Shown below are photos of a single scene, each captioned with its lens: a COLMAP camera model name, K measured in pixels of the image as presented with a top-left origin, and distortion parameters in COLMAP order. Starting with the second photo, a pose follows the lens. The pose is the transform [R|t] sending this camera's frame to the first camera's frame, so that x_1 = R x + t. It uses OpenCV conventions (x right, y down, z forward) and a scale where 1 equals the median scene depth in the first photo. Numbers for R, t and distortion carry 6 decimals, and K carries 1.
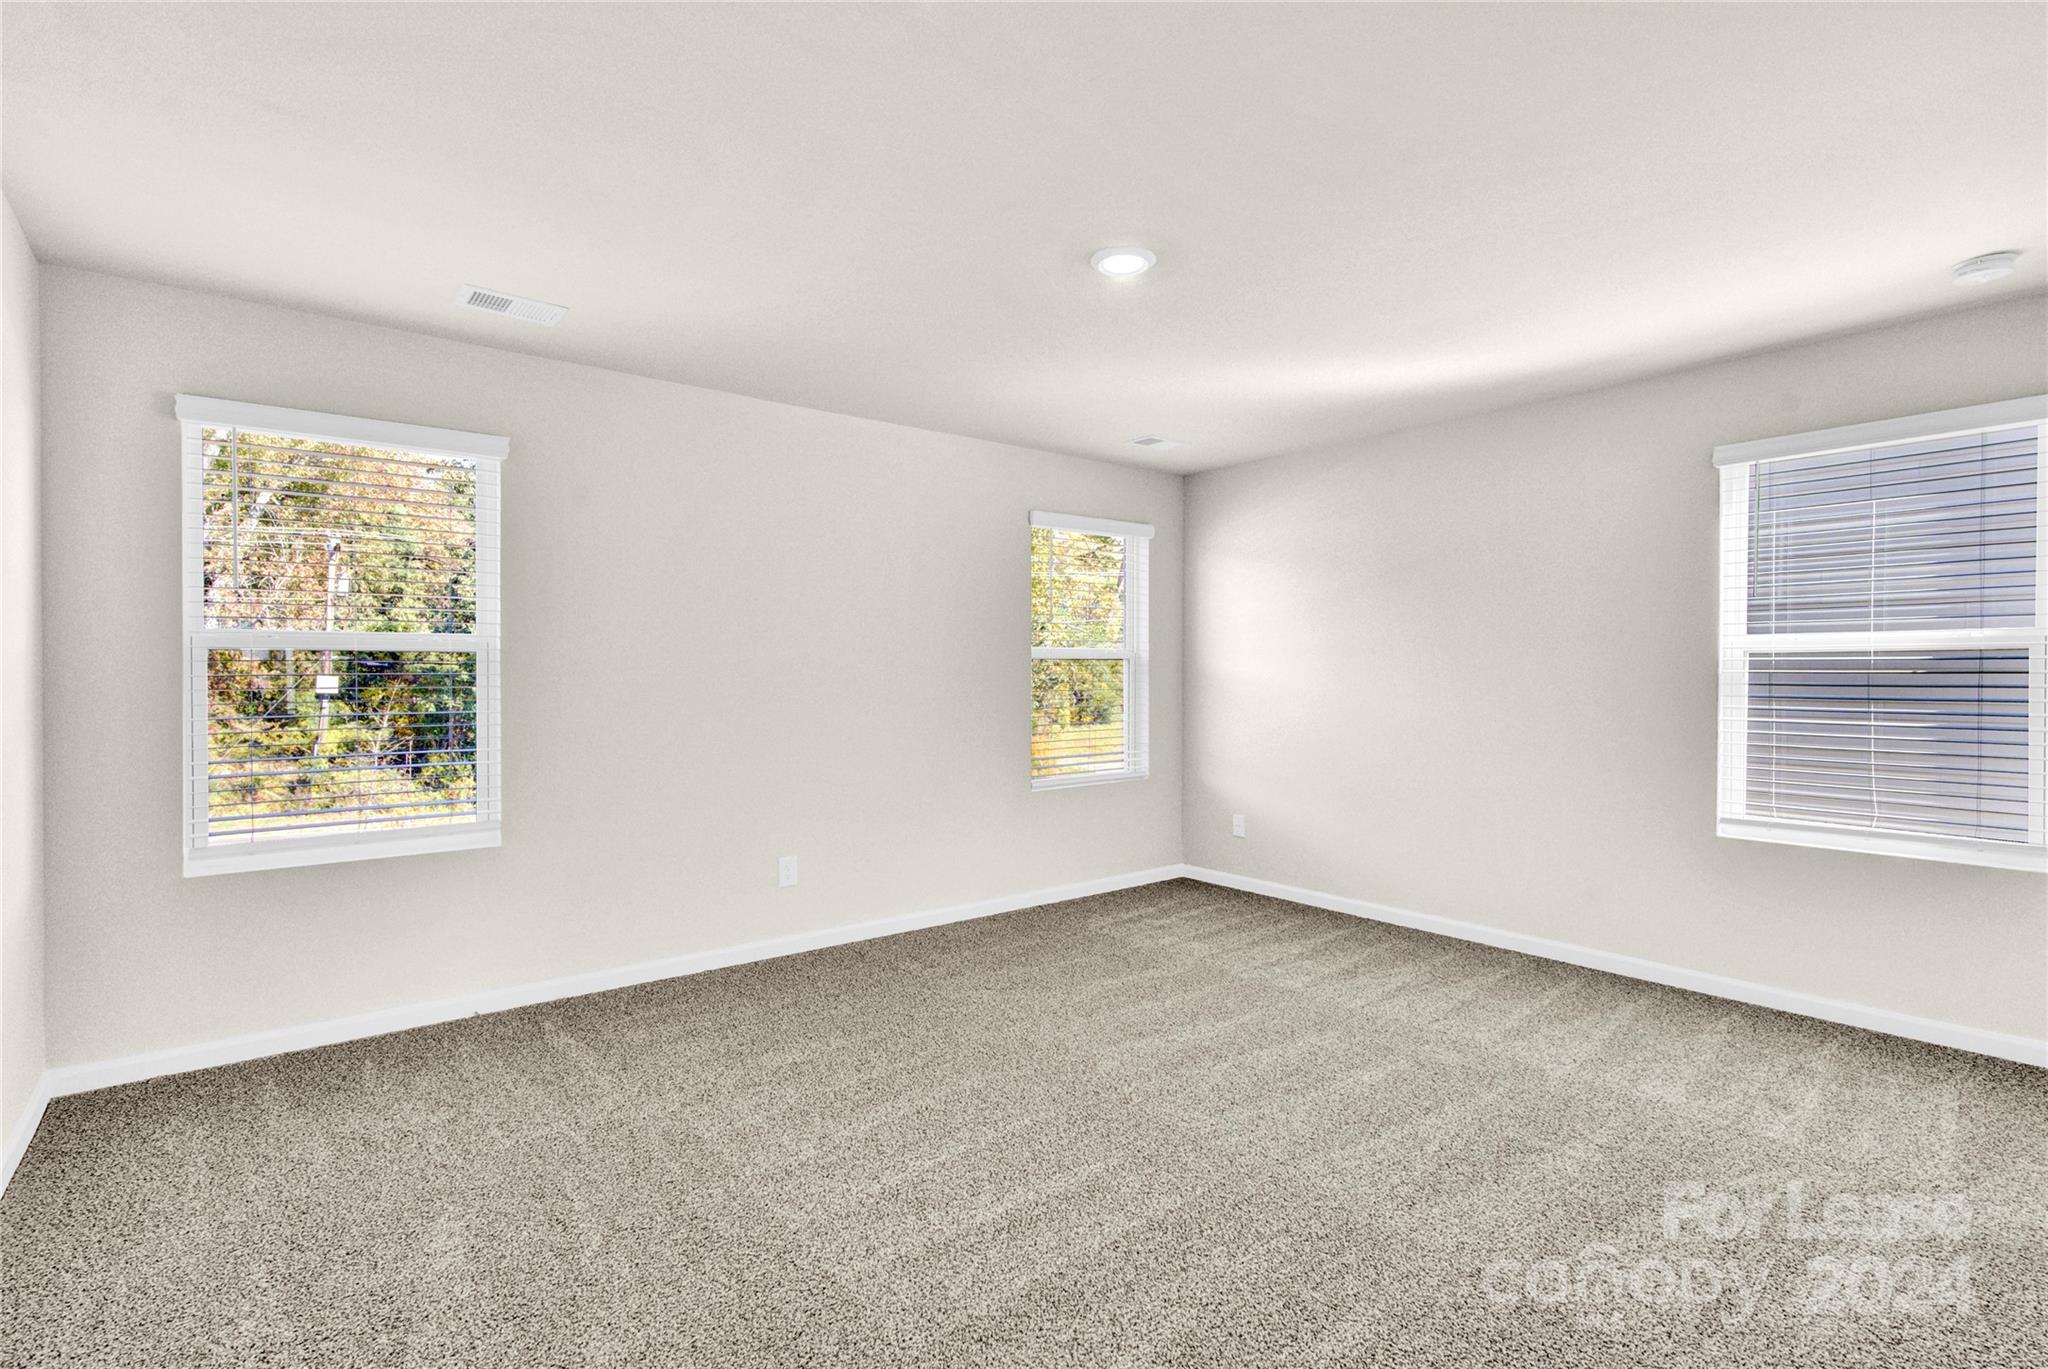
lens RADIAL K [[971.8, 0, 1050.4], [0, 971.8, 683.2], [0, 0, 1]] dist [0.000796, 0.000238]
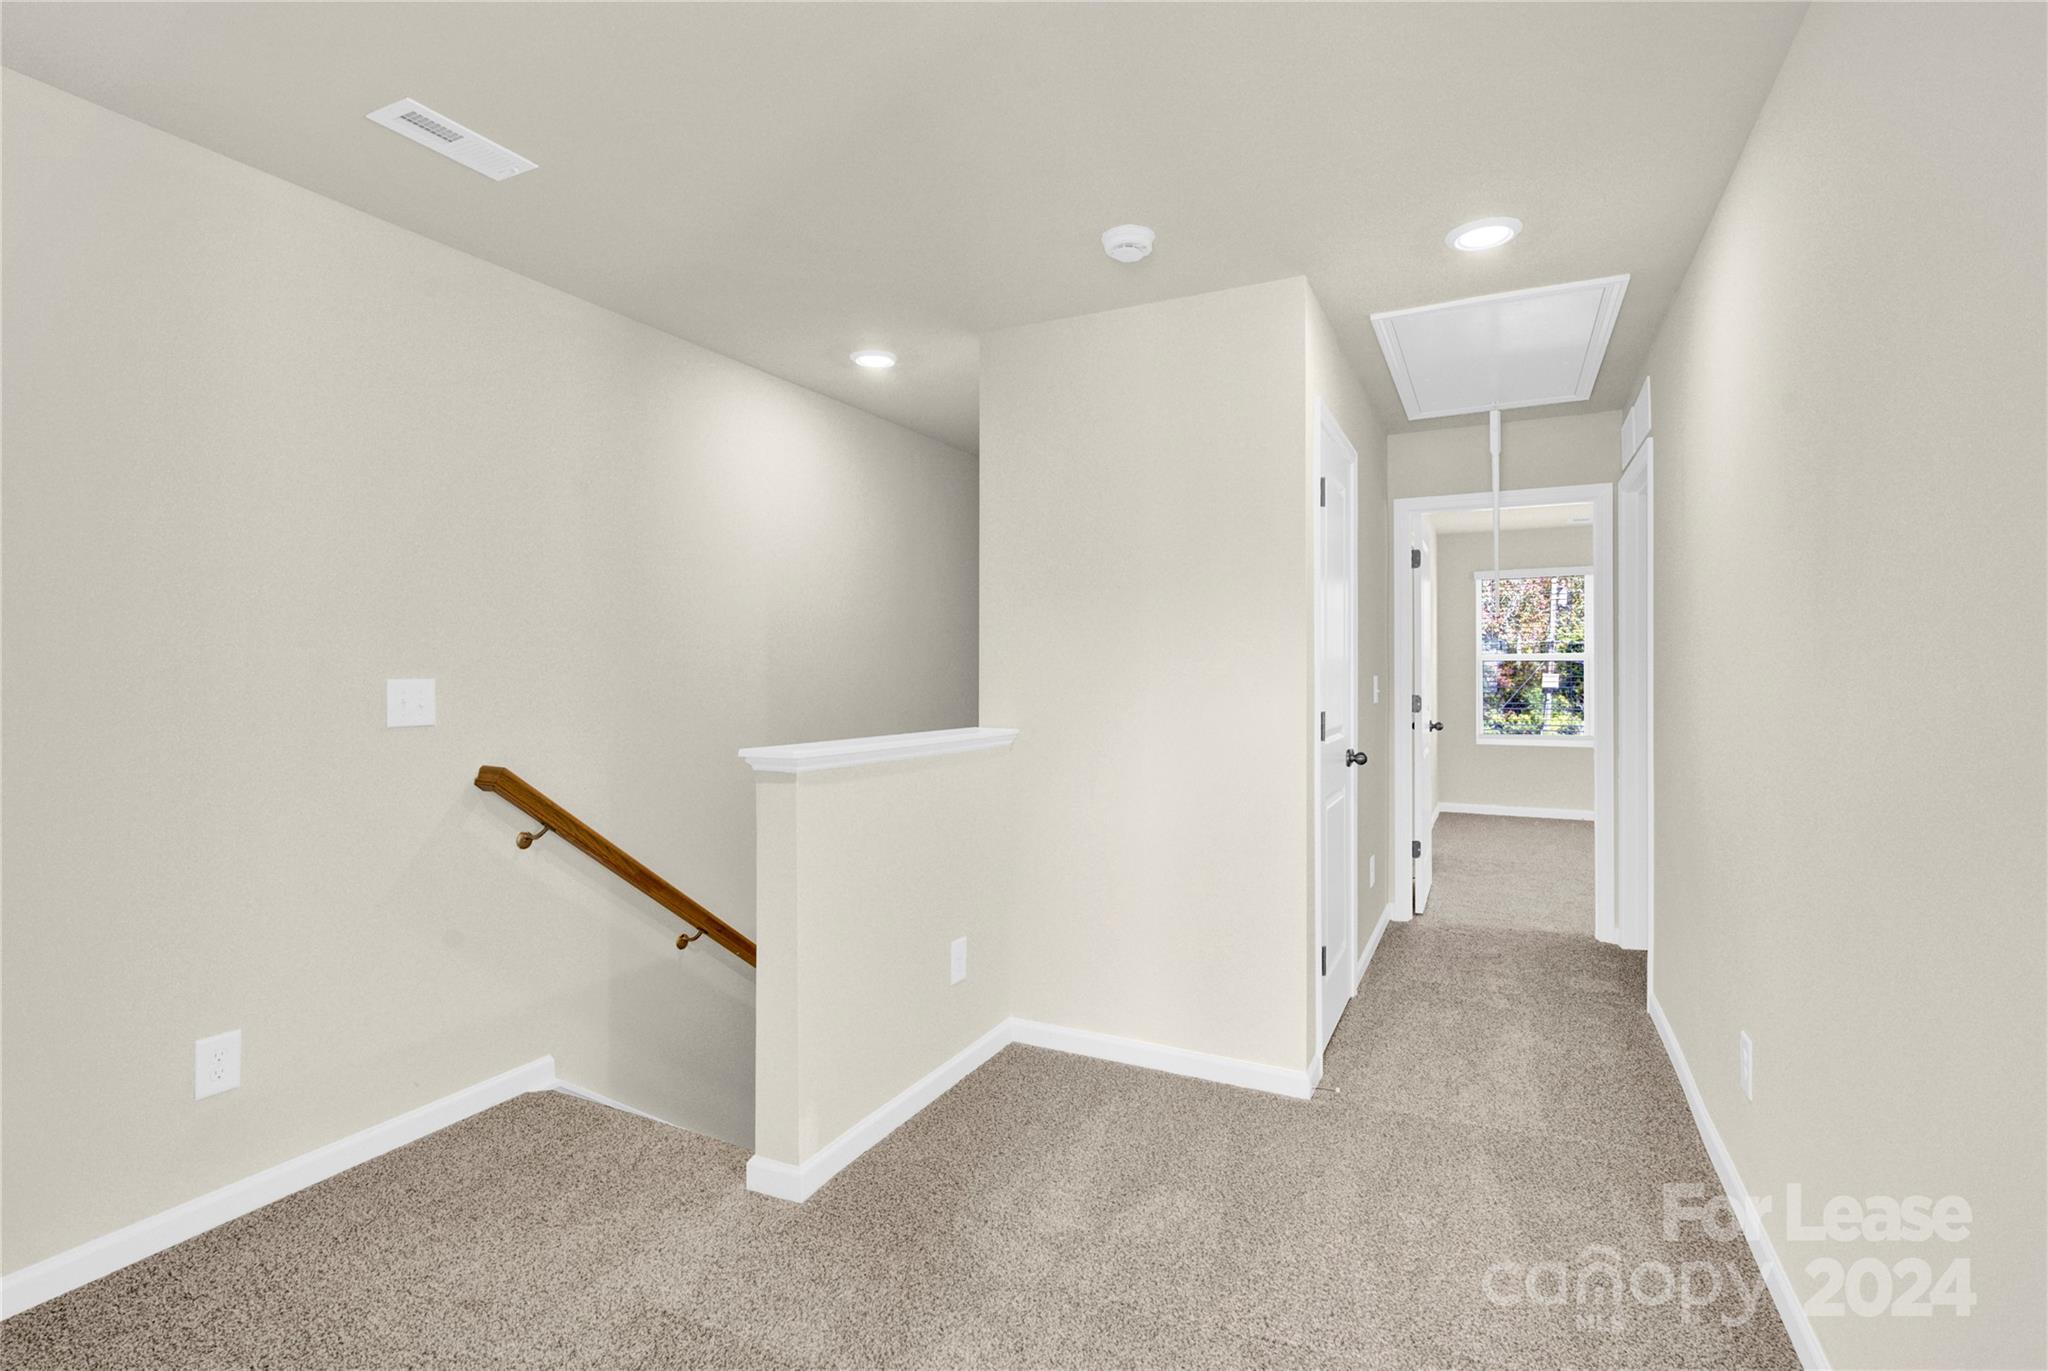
lens RADIAL K [[971.8, 0, 1050.4], [0, 971.8, 684.2], [0, 0, 1]] dist [0.000796, 0.000238]
pose [[0.436442, 0.000261, -0.899733, 0.077884], [0.002572, 0.999996, 0.001538, 0.001781], [0.899729, -0.002985, 0.436439, -0.094268]]
